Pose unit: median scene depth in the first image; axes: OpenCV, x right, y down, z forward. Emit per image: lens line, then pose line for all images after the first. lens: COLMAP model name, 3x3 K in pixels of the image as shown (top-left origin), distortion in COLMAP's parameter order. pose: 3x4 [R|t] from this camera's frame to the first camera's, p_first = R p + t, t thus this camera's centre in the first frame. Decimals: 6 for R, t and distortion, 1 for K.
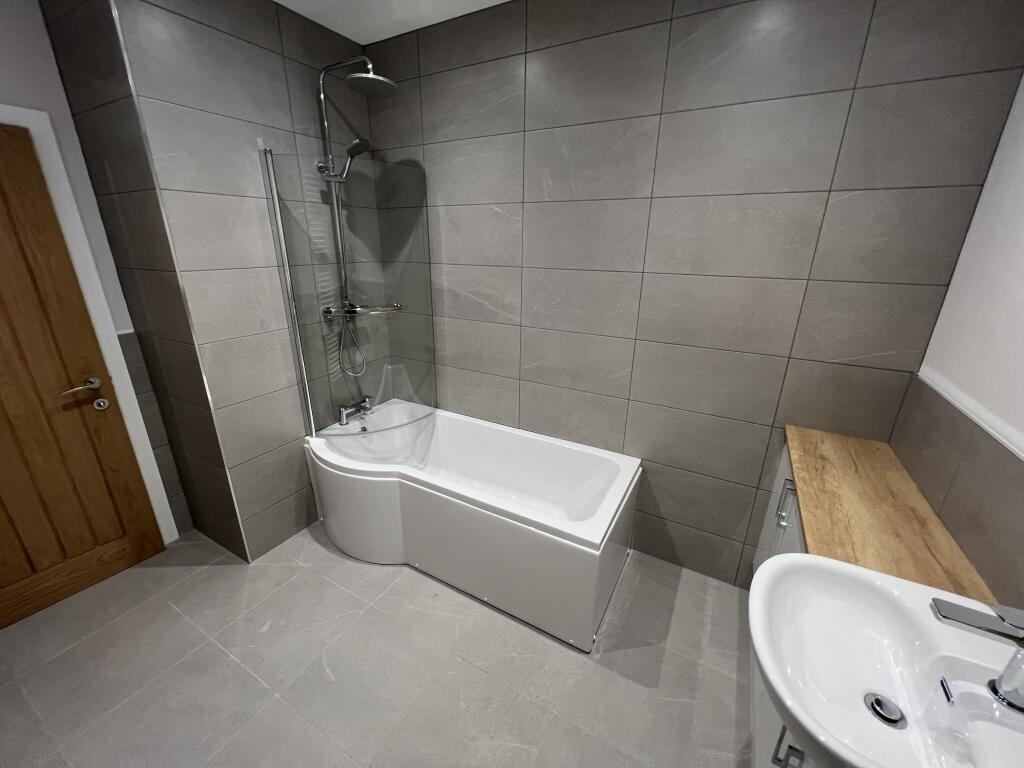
lens RADIAL K [[411.4, 0, 509.2], [0, 411.4, 383.9], [0, 0, 1]] dist [0.006816, -0.001137]
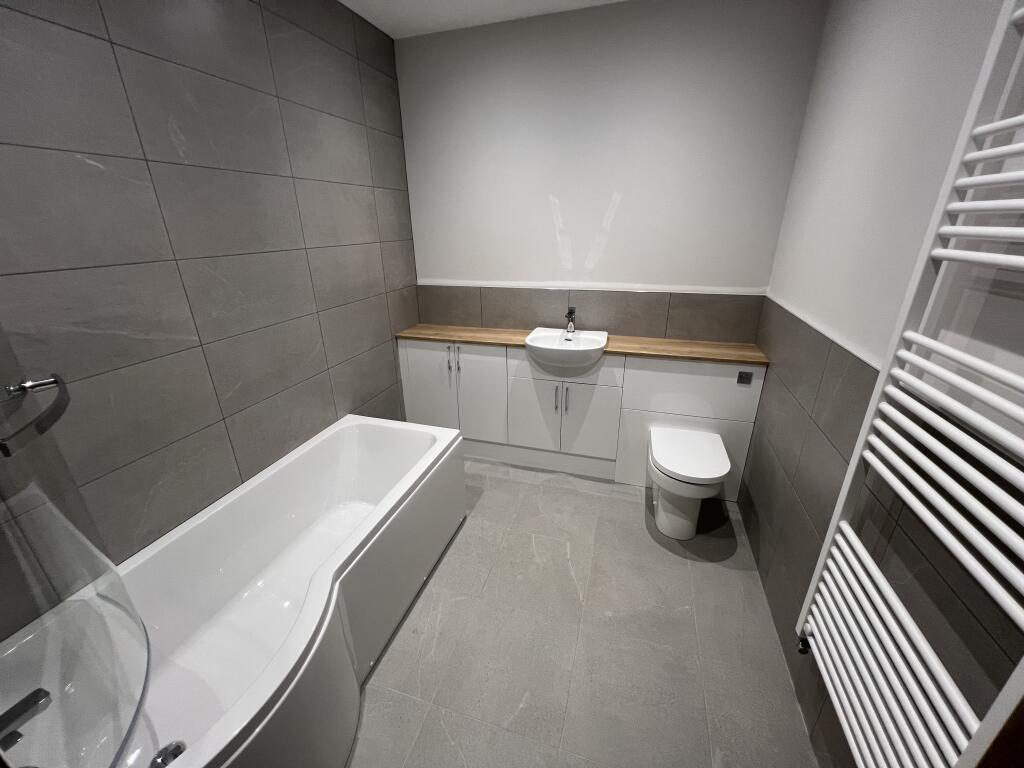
lens RADIAL K [[411.4, 0, 511.0], [0, 411.4, 381.4], [0, 0, 1]] dist [0.006816, -0.001137]
pose [[-0.210934, -0.362624, 0.907750, -0.847822], [0.335012, 0.845584, 0.415637, -0.235914], [-0.918299, 0.391780, -0.056879, 0.680664]]
